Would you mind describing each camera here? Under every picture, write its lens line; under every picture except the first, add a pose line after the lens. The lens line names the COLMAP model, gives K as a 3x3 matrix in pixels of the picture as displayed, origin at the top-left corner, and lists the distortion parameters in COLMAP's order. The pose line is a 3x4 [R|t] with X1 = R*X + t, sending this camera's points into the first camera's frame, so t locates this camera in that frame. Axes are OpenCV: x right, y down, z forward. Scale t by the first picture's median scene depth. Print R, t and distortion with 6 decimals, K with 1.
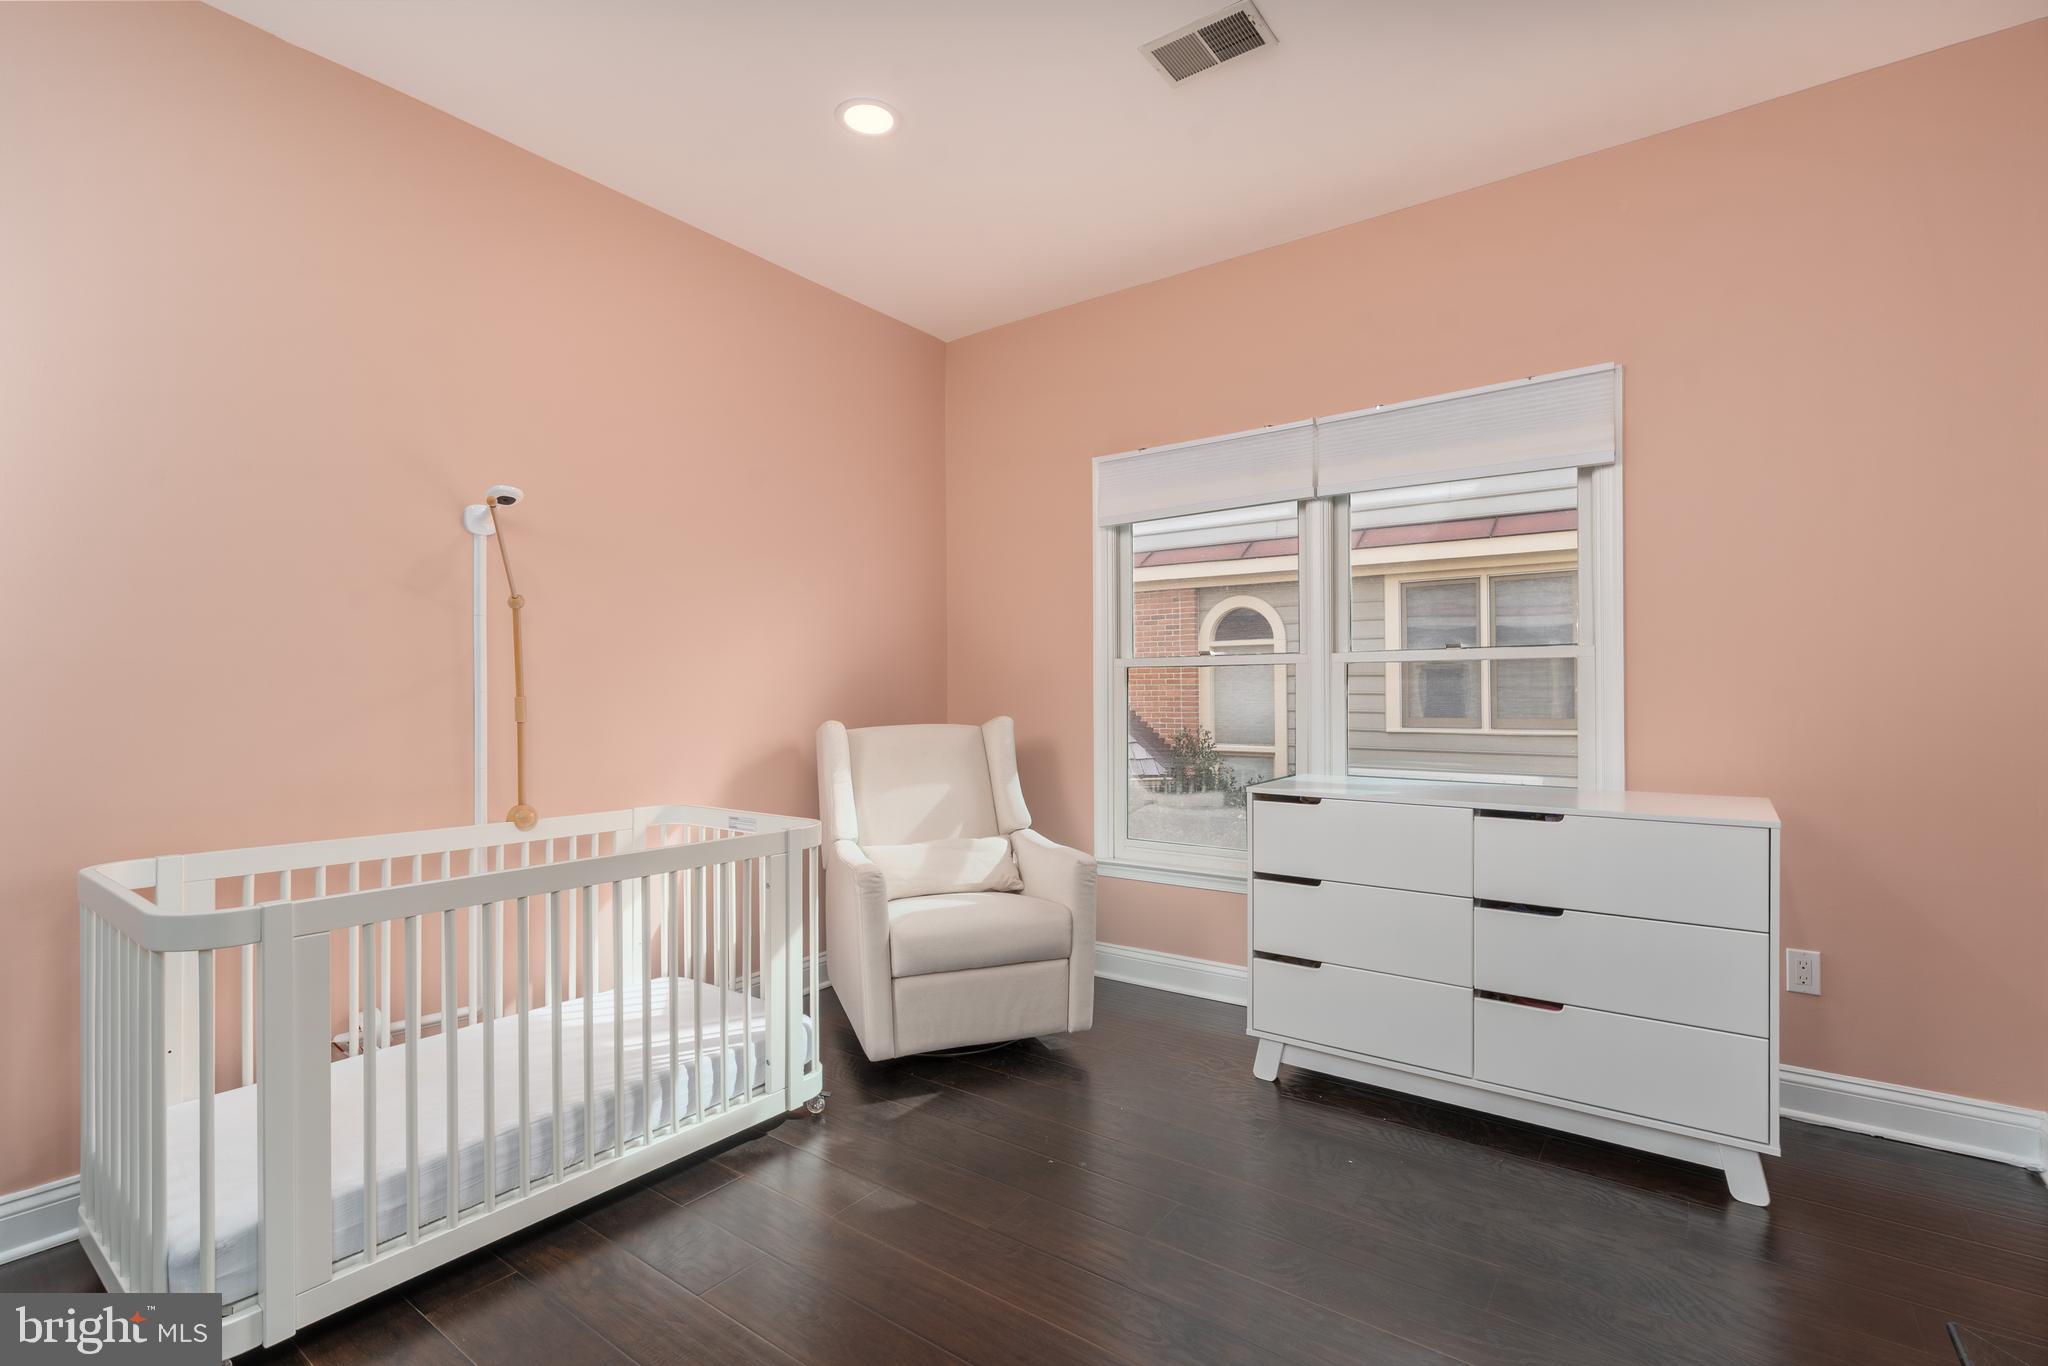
lens RADIAL K [[940.8, 0, 1024.0], [0, 940.8, 683.0], [0, 0, 1]] dist [-0.000537, 0.000433]
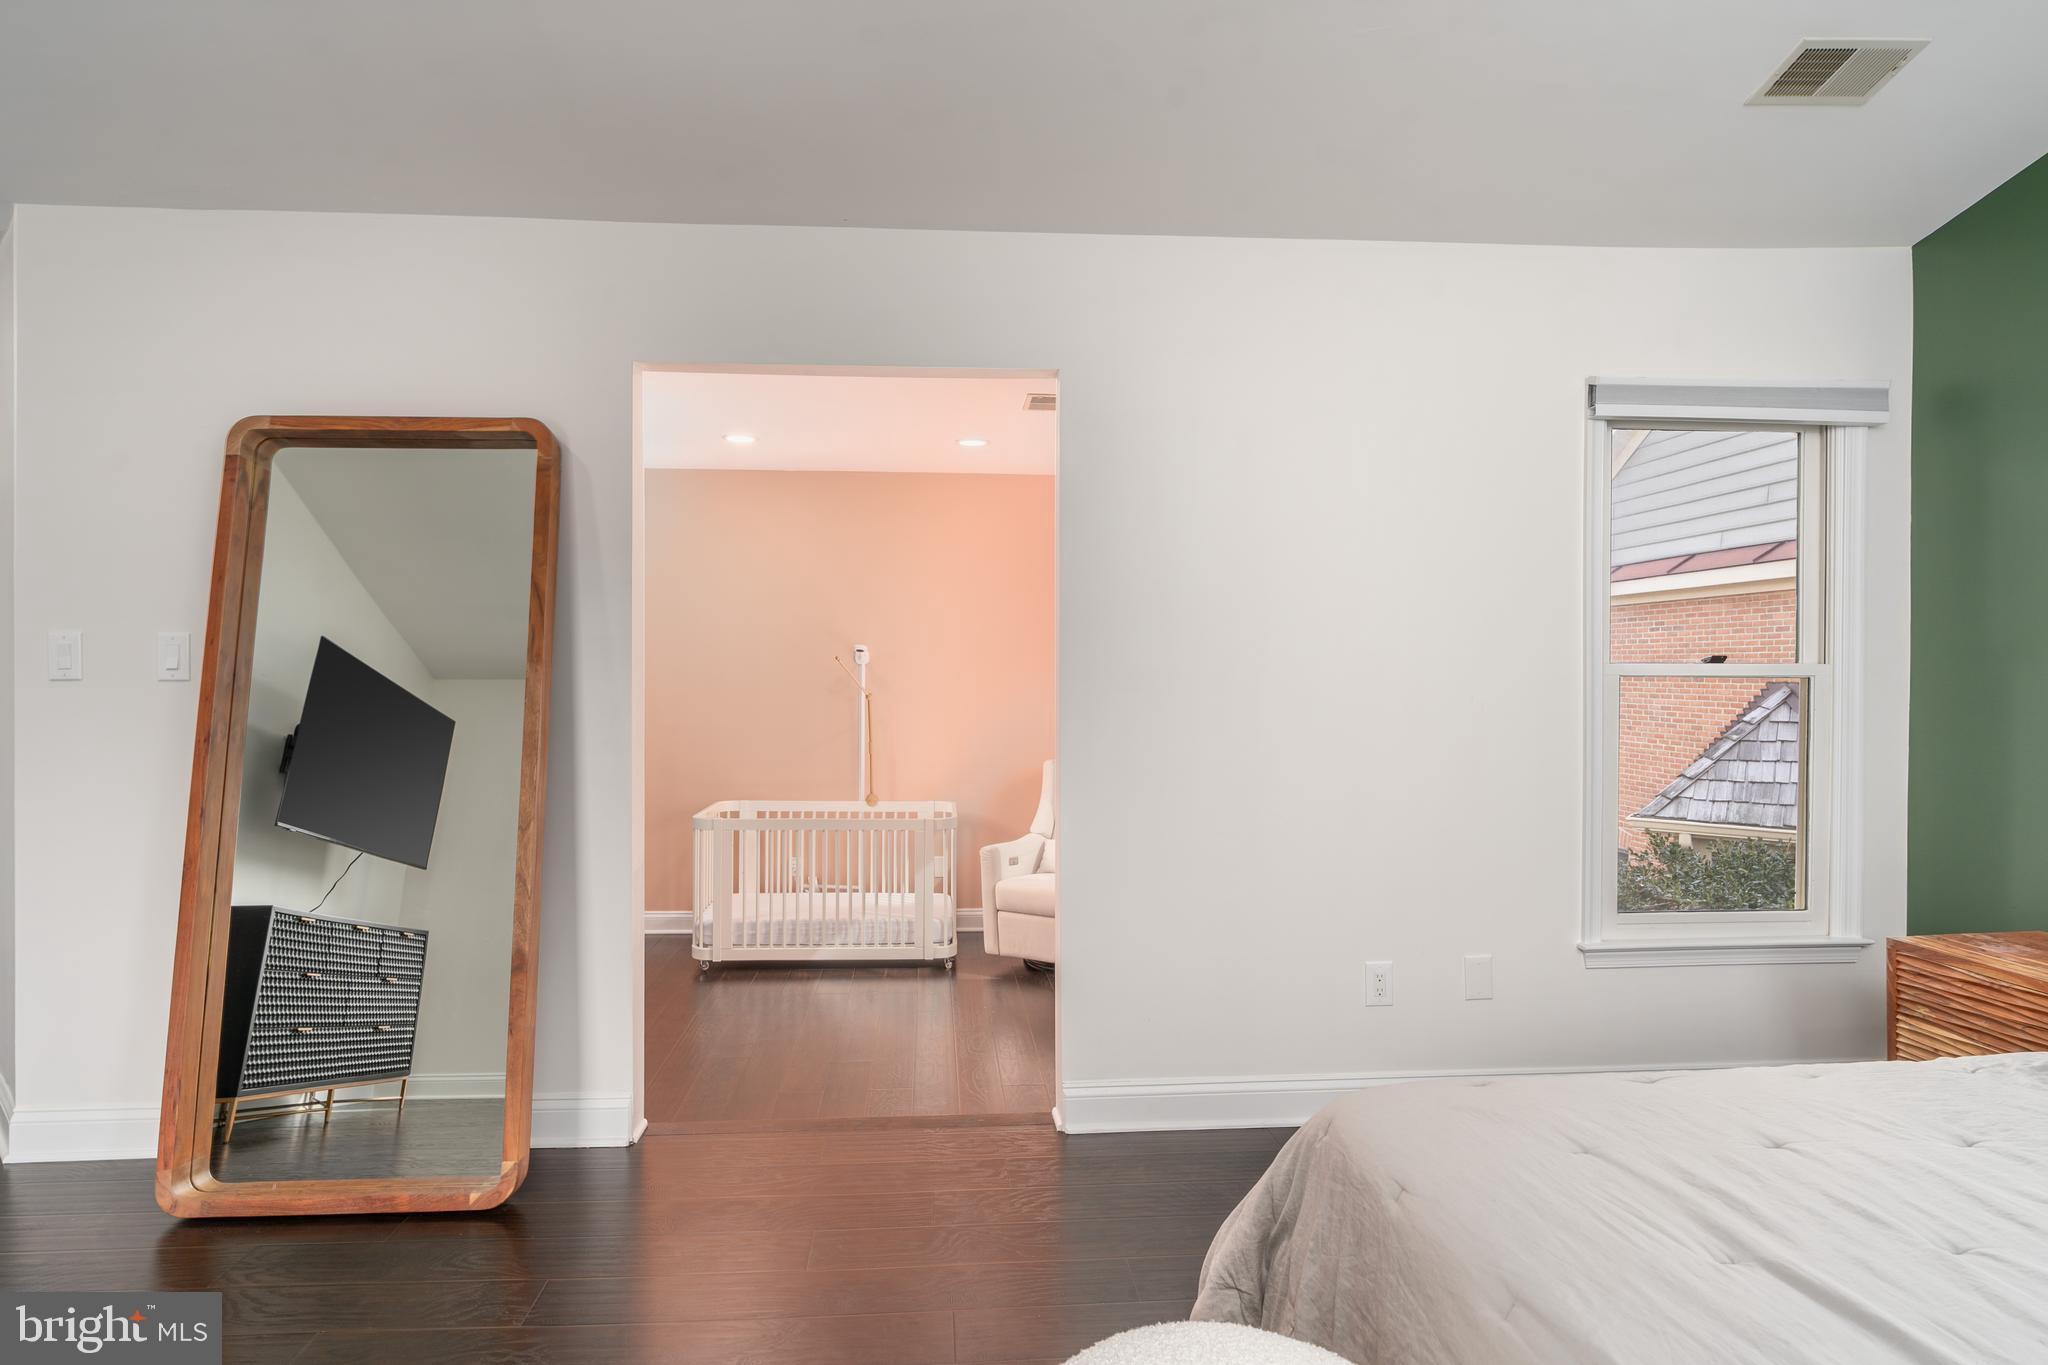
lens RADIAL K [[1227.5, 0, 1024.0], [0, 1227.5, 682.5], [0, 0, 1]] dist [-0.001668, -0.001007]
pose [[0.558068, 0.000440, -0.829795, 1.912298], [0.018757, 0.999738, 0.013145, -0.144344], [0.829583, -0.022900, 0.557913, -0.224247]]
